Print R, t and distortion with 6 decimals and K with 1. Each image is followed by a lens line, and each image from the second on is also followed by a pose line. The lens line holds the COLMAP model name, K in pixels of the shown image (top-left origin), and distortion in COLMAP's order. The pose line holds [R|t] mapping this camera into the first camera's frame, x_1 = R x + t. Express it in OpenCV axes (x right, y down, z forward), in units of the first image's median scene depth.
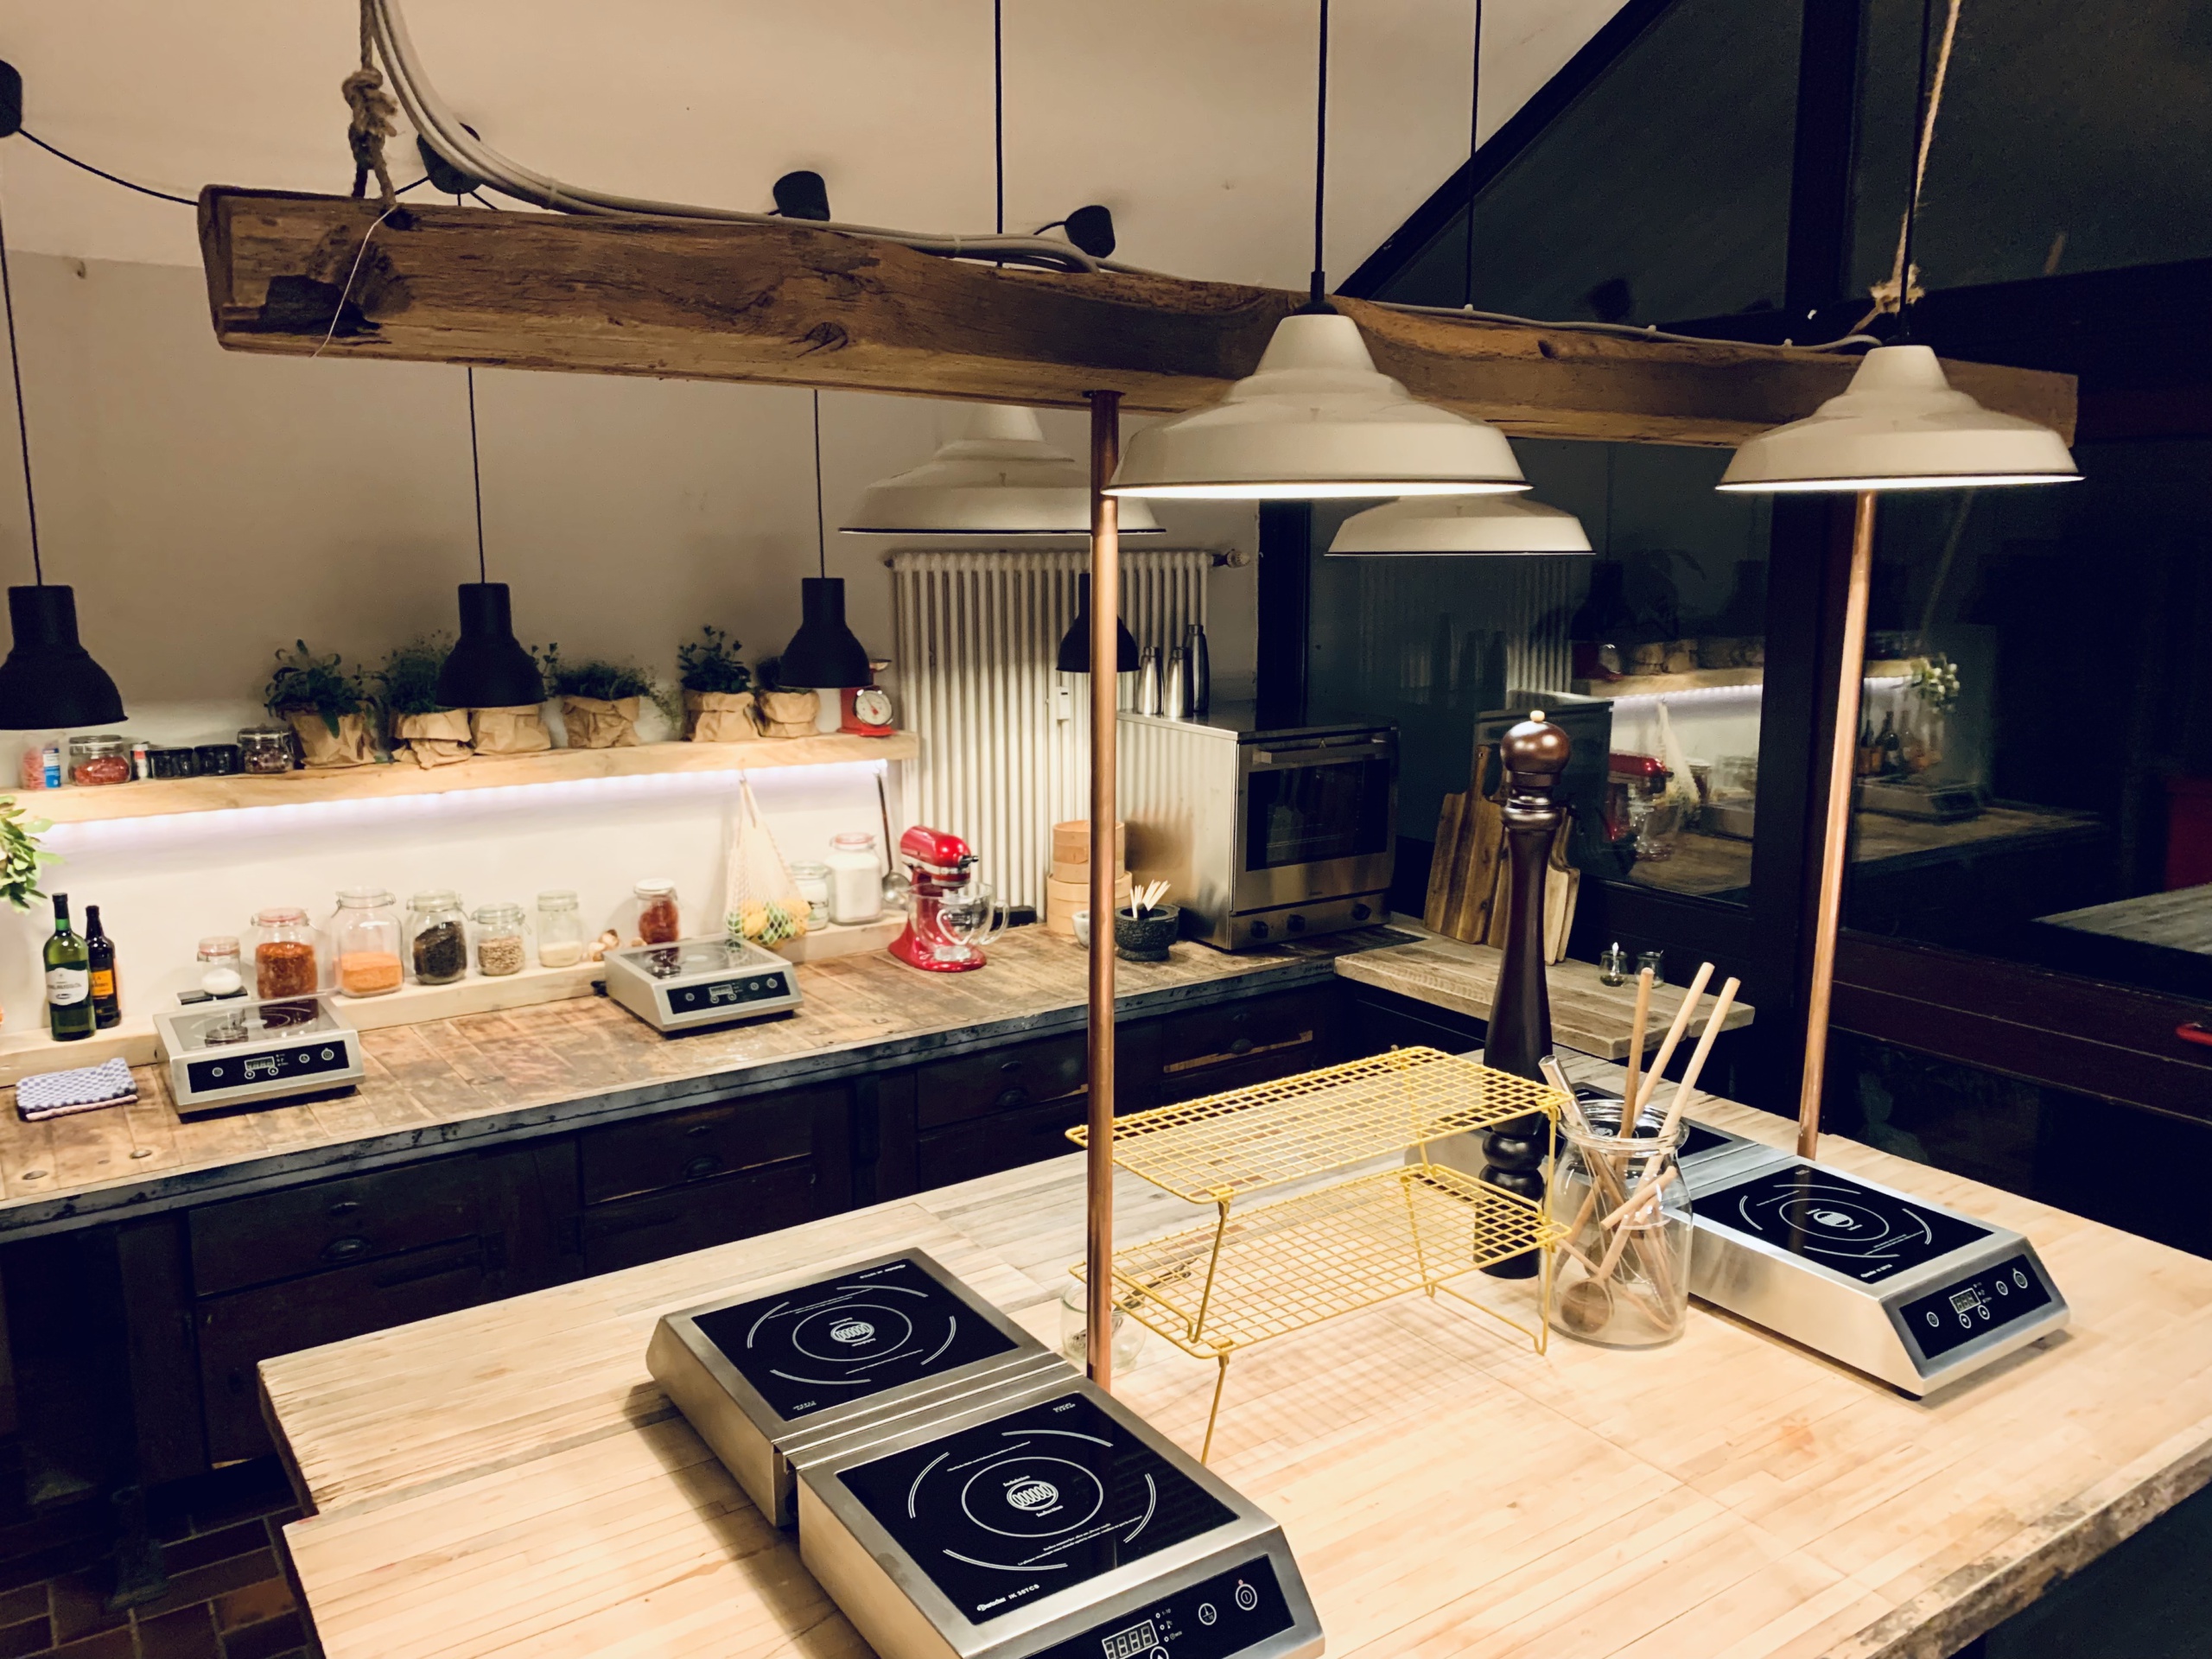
lens RADIAL K [[1604.0, 0, 1106.0], [0, 1604.0, 829.5], [0, 0, 1]] dist [-0.005686, -0.001445]
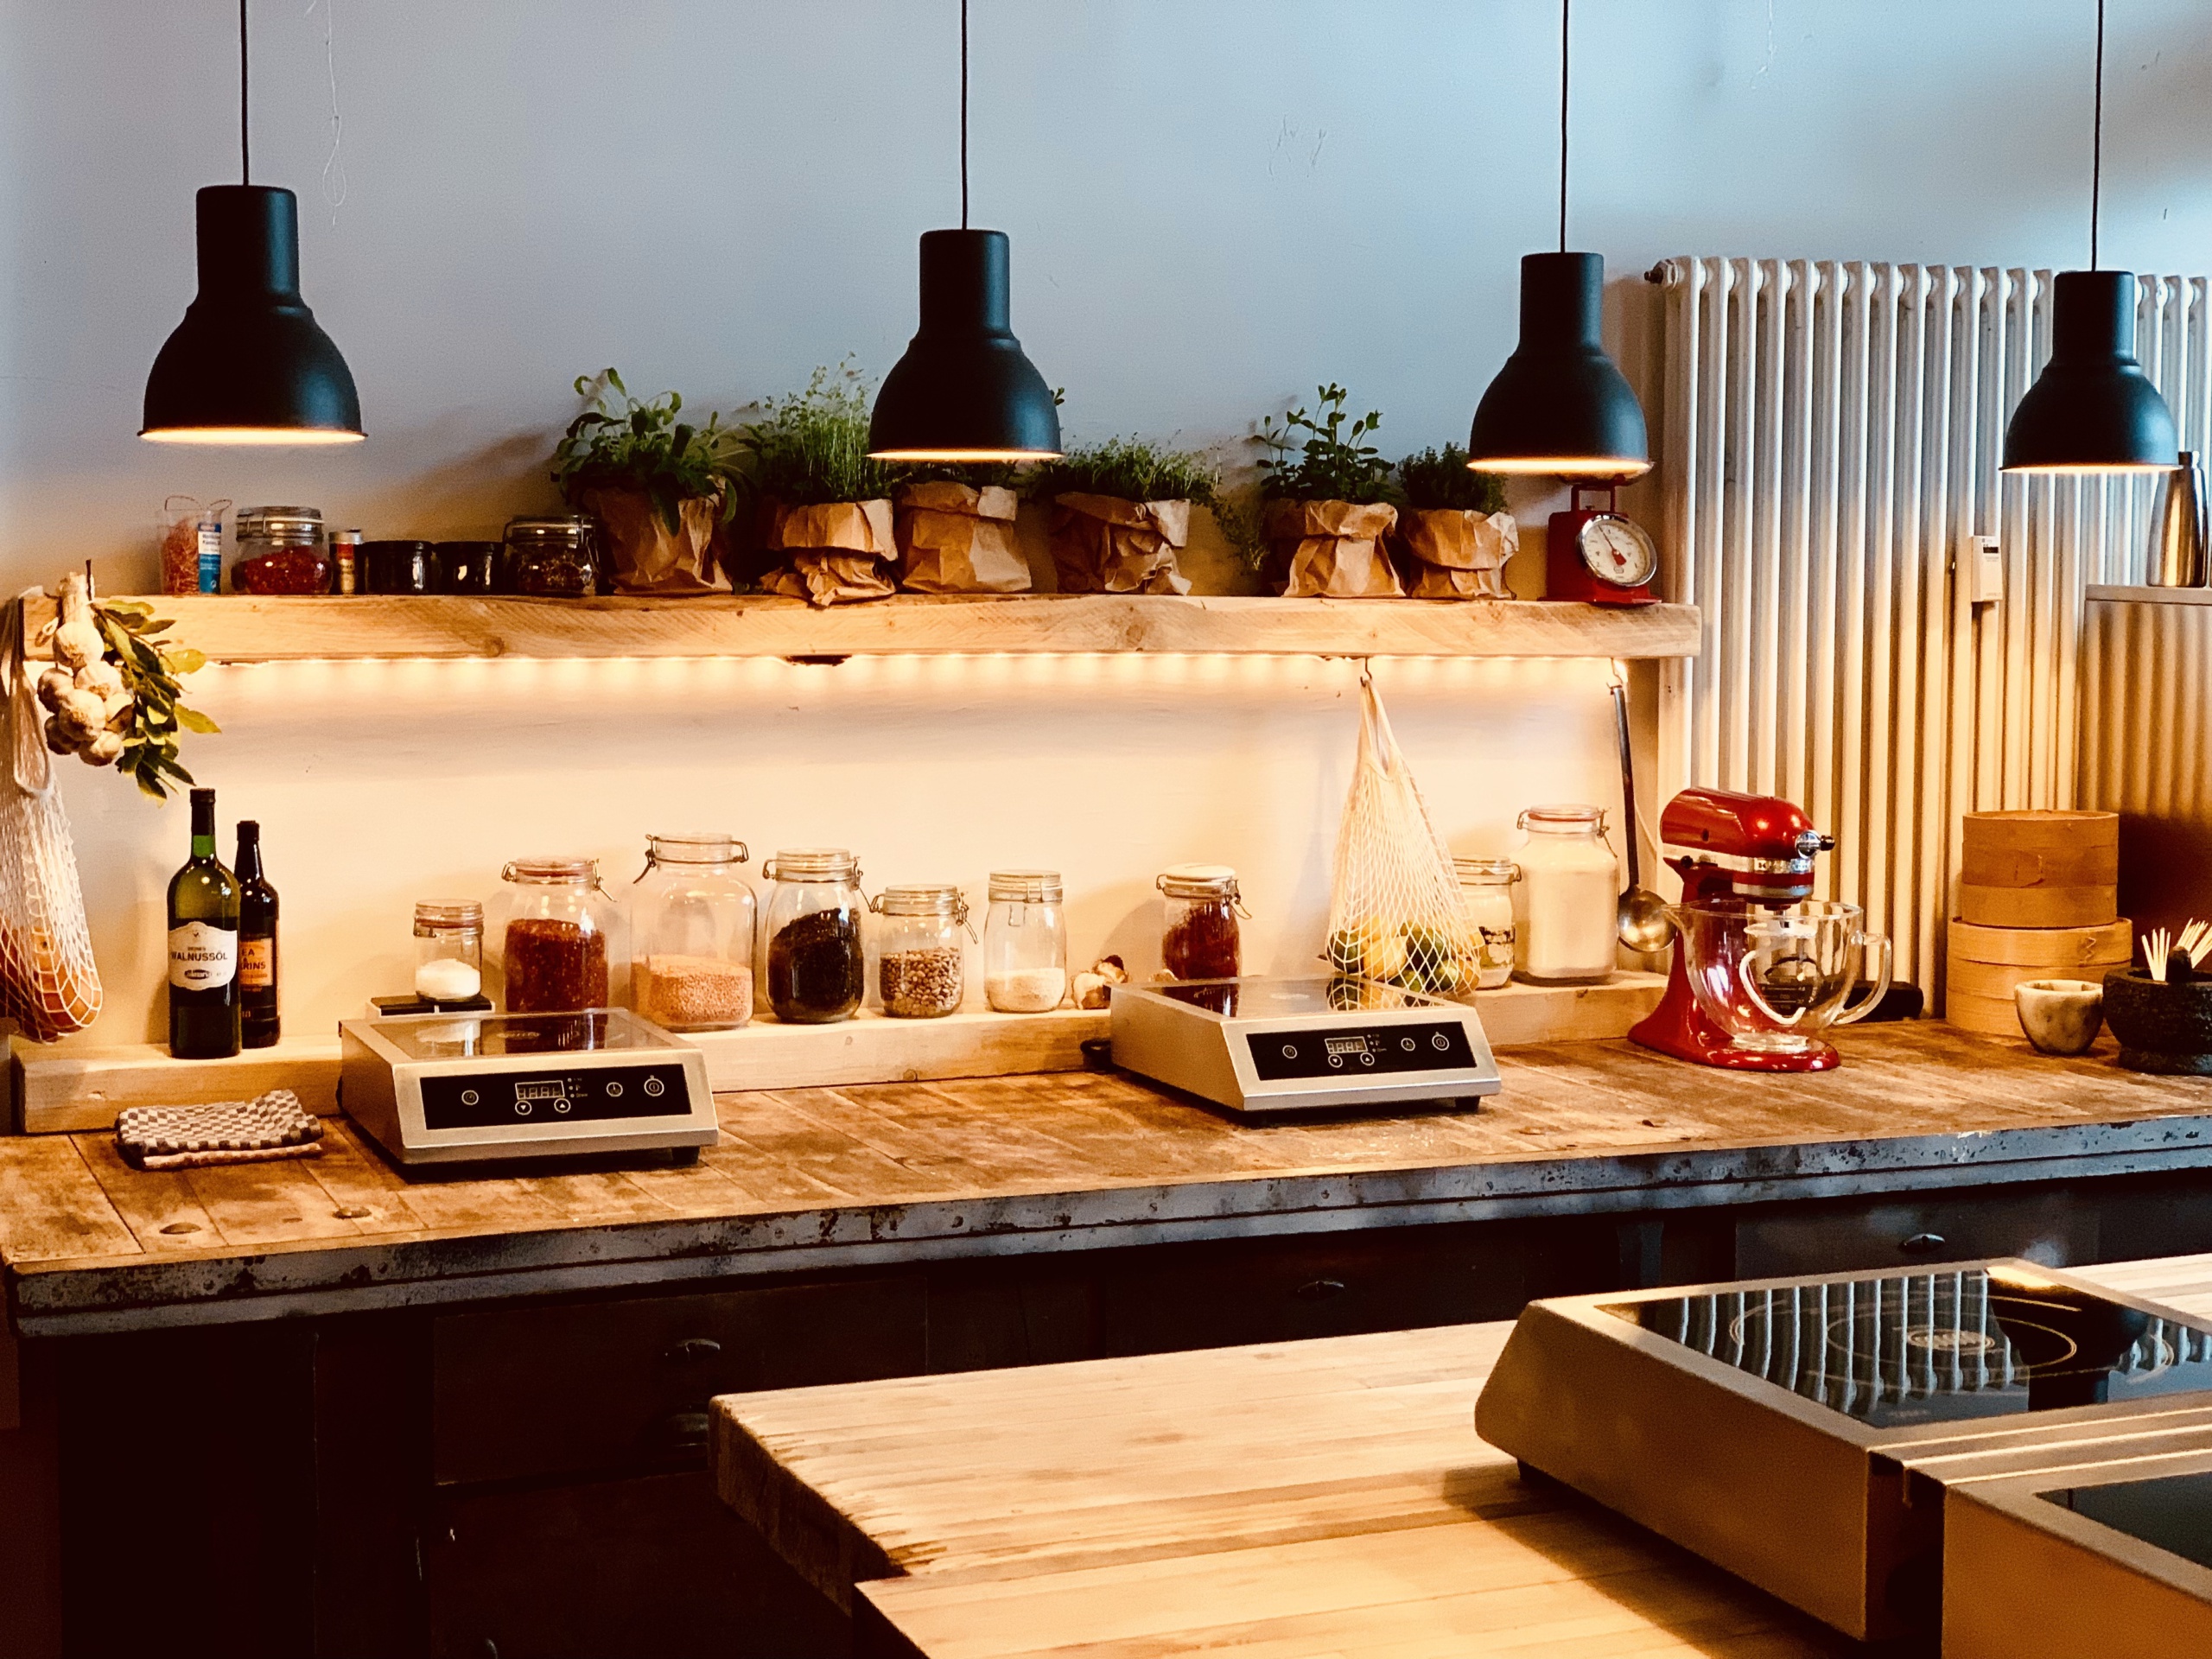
lens RADIAL K [[3118.2, 0, 1106.0], [0, 3118.2, 829.5], [0, 0, 1]] dist [0.079123, -0.403567]
pose [[0.976616, 0.014882, -0.214478, -0.107800], [-0.036888, 0.994407, -0.098969, 0.138953], [0.211805, 0.104566, 0.971702, 0.013534]]
